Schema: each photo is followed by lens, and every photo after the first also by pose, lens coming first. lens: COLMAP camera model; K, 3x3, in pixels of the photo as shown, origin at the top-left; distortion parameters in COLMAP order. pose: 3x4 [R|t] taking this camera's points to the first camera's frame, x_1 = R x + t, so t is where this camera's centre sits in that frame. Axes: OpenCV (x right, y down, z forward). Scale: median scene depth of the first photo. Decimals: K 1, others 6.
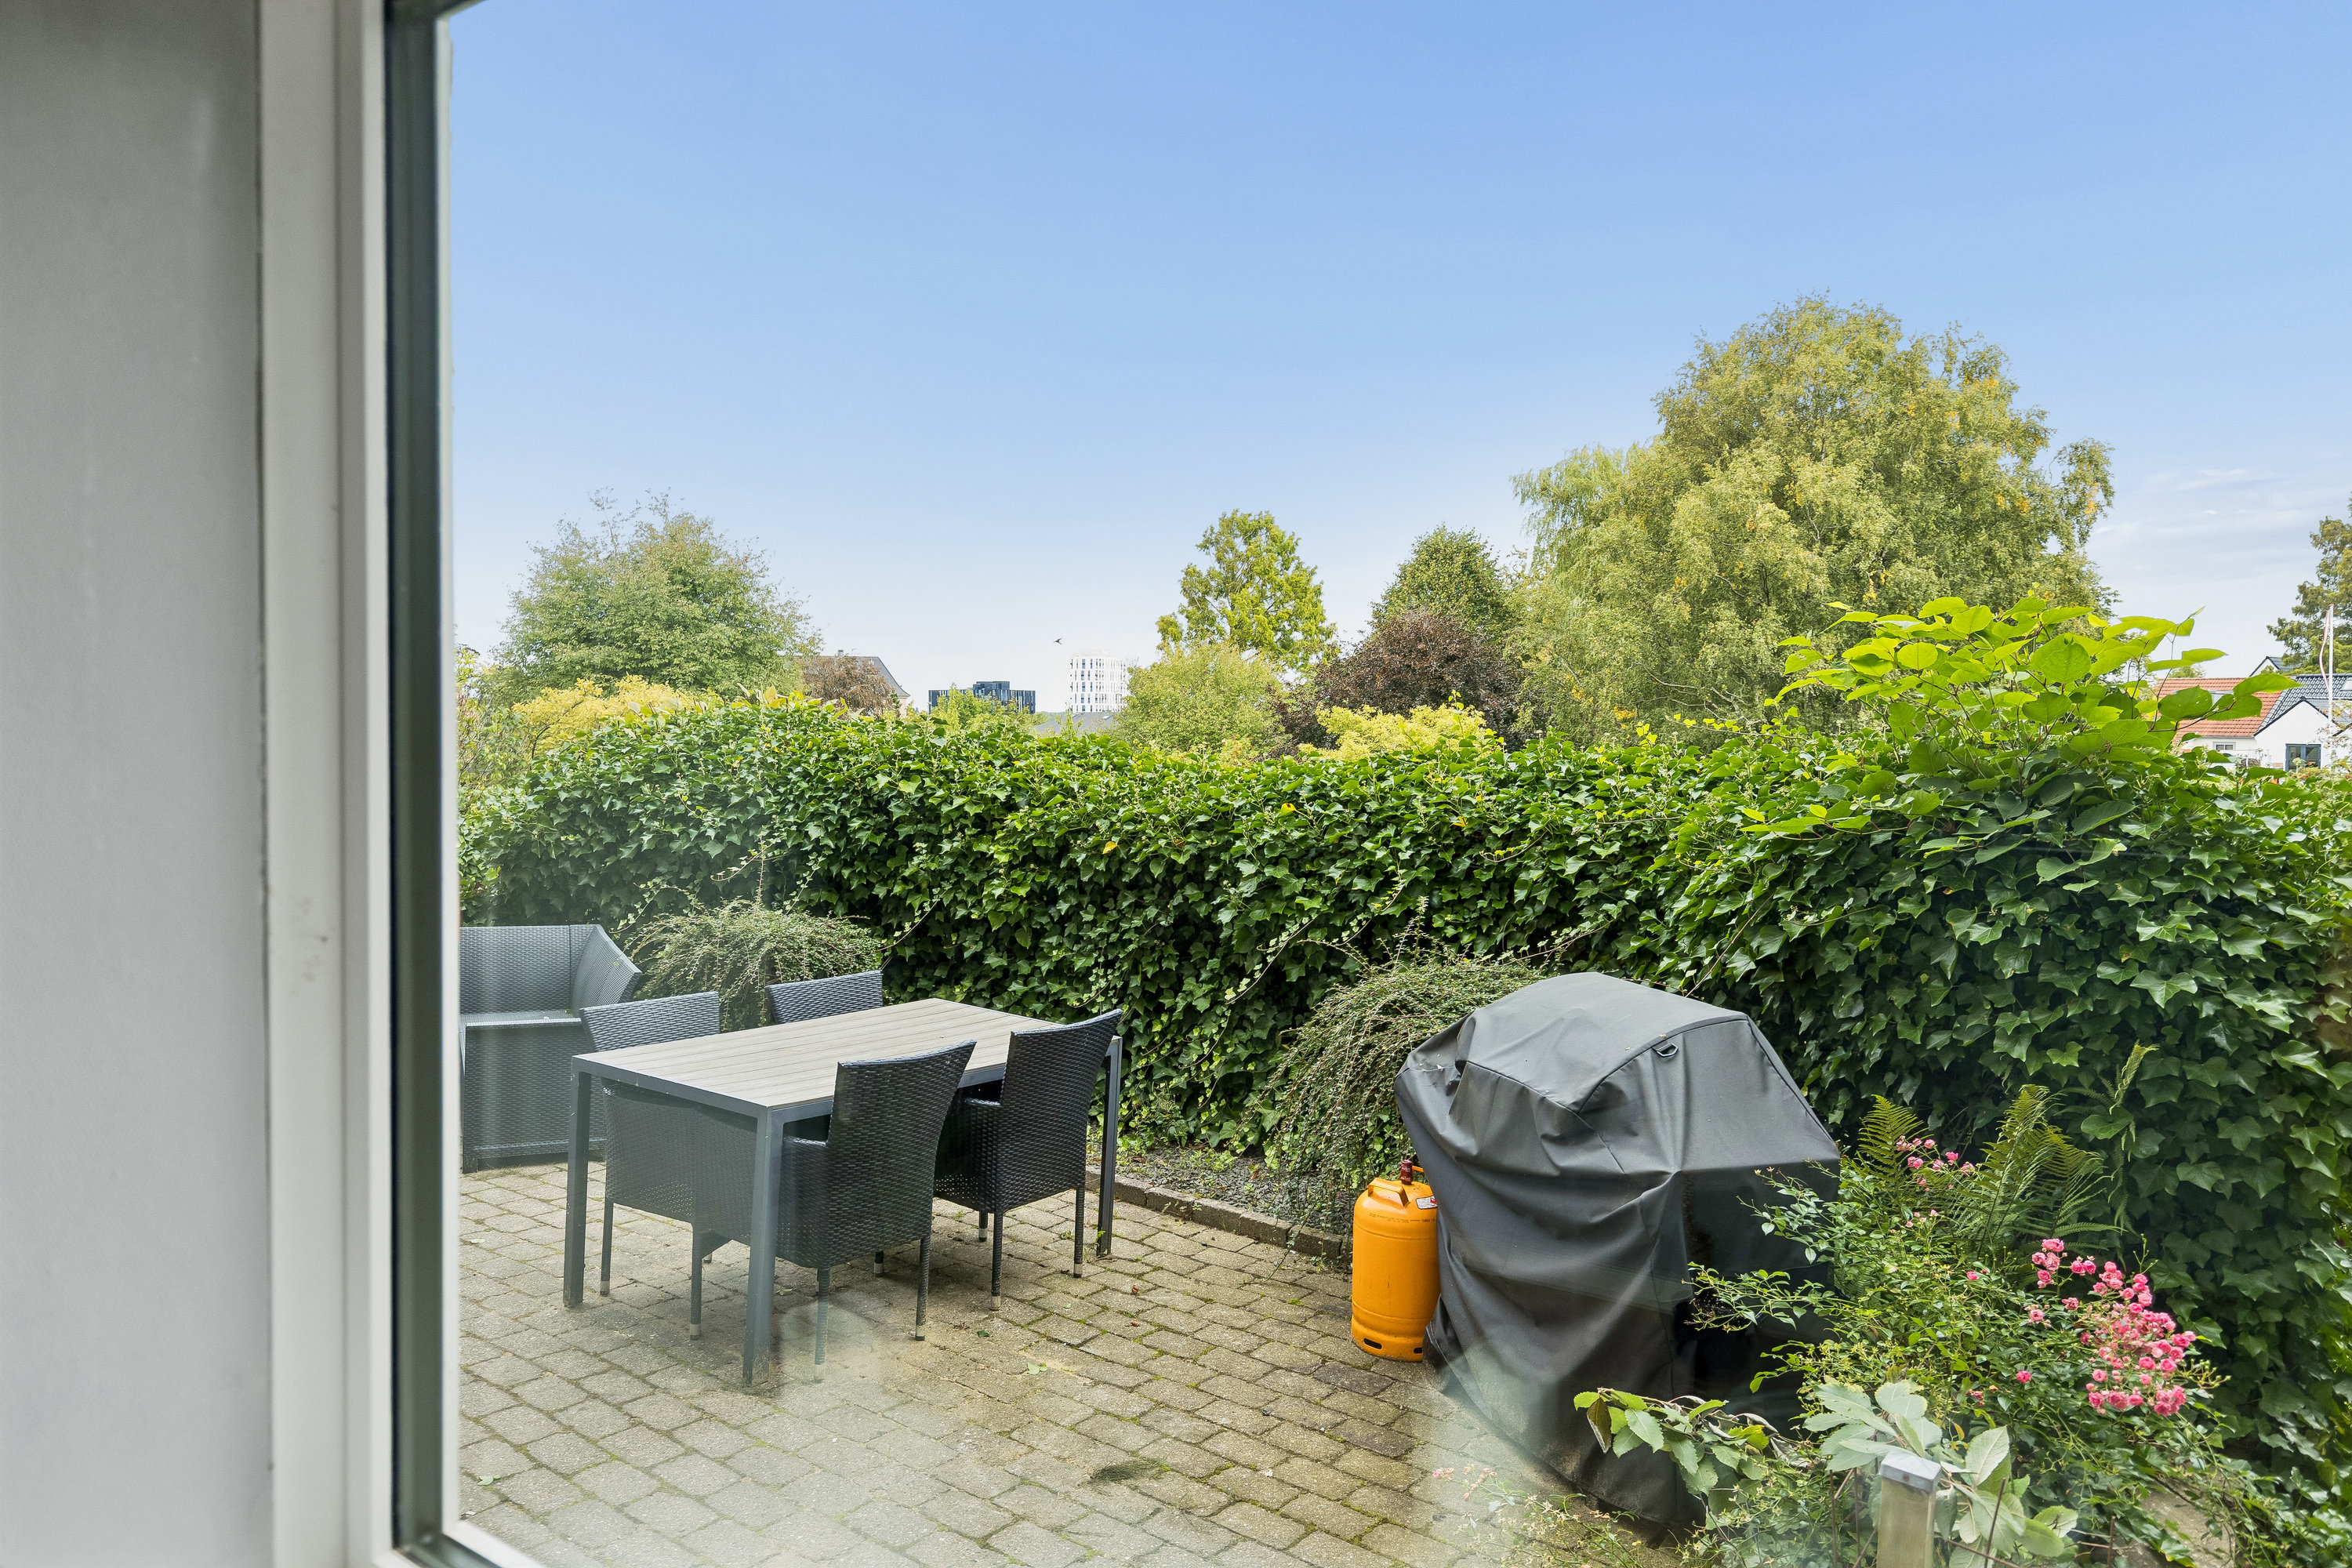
lens RADIAL K [[1605.4, 0, 1175.8], [0, 1605.4, 720.2], [0, 0, 1]] dist [0.032114, -0.001028]
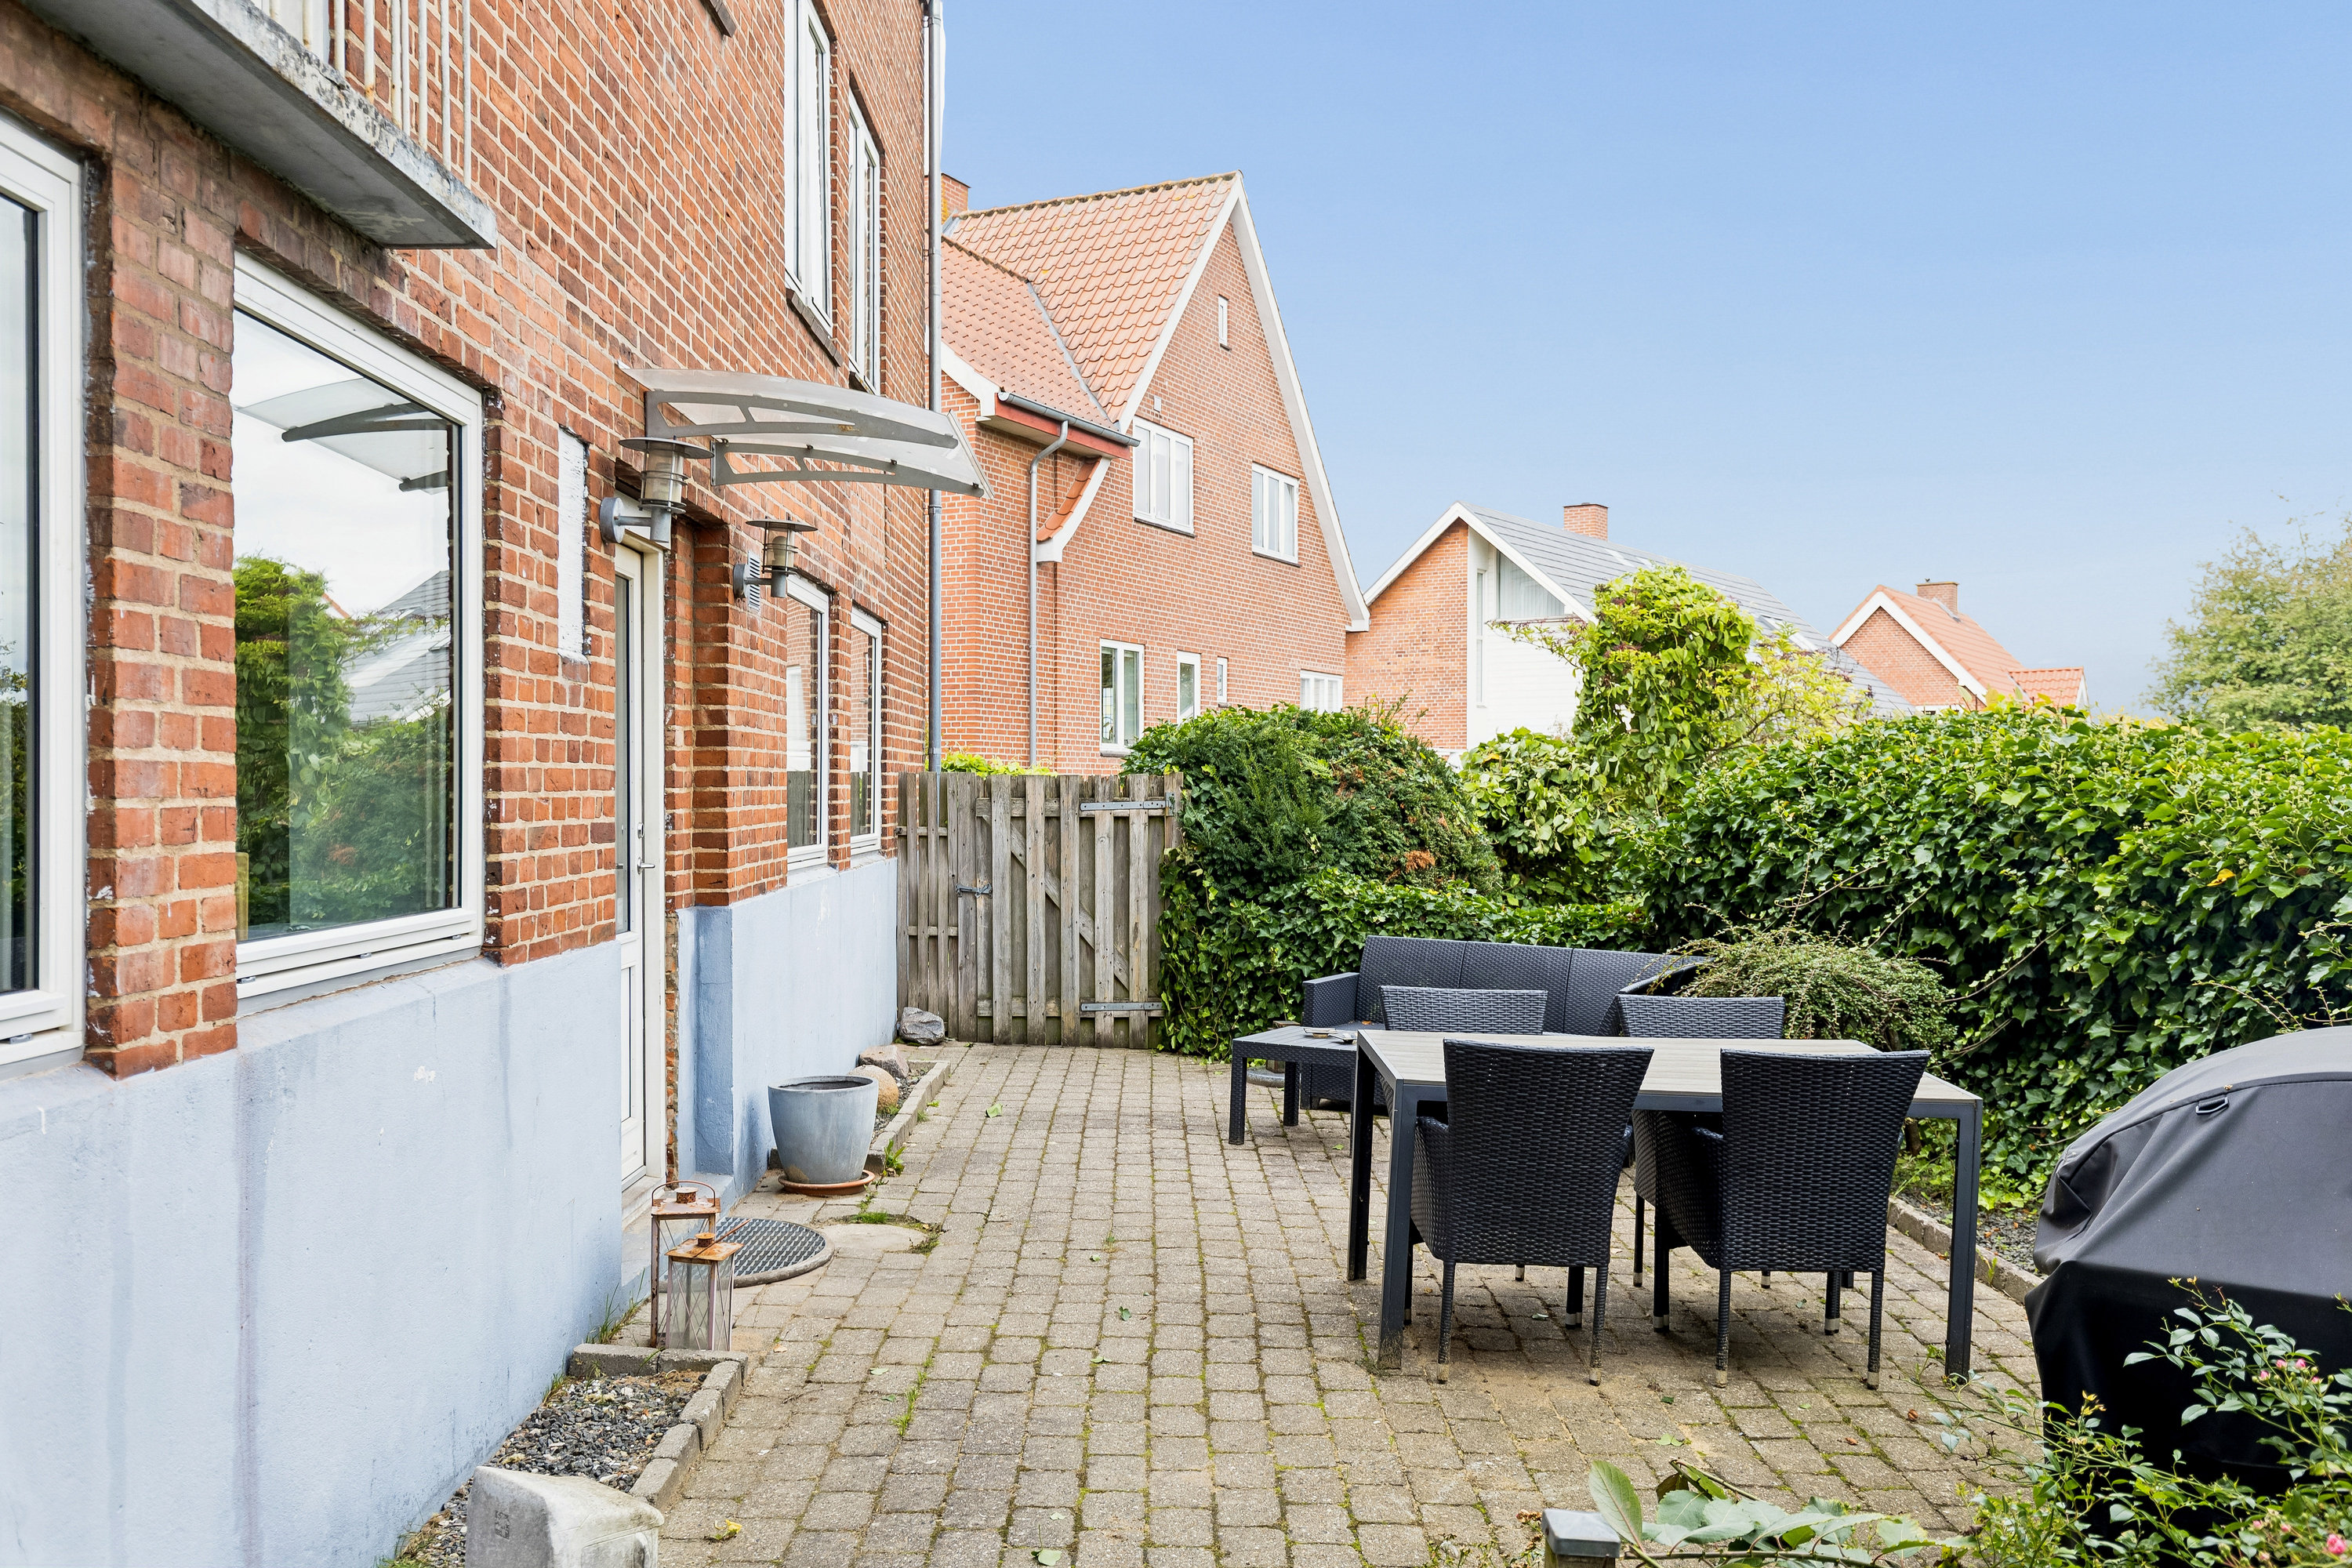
lens RADIAL K [[2003.4, 0, 1173.5], [0, 2003.4, 793.5], [0, 0, 1]] dist [0.009571, 0.001546]
pose [[0.620563, -0.002424, -0.784153, 0.332522], [0.000299, 0.999996, -0.002855, 0.041920], [0.784156, 0.001537, 0.620561, 0.093213]]
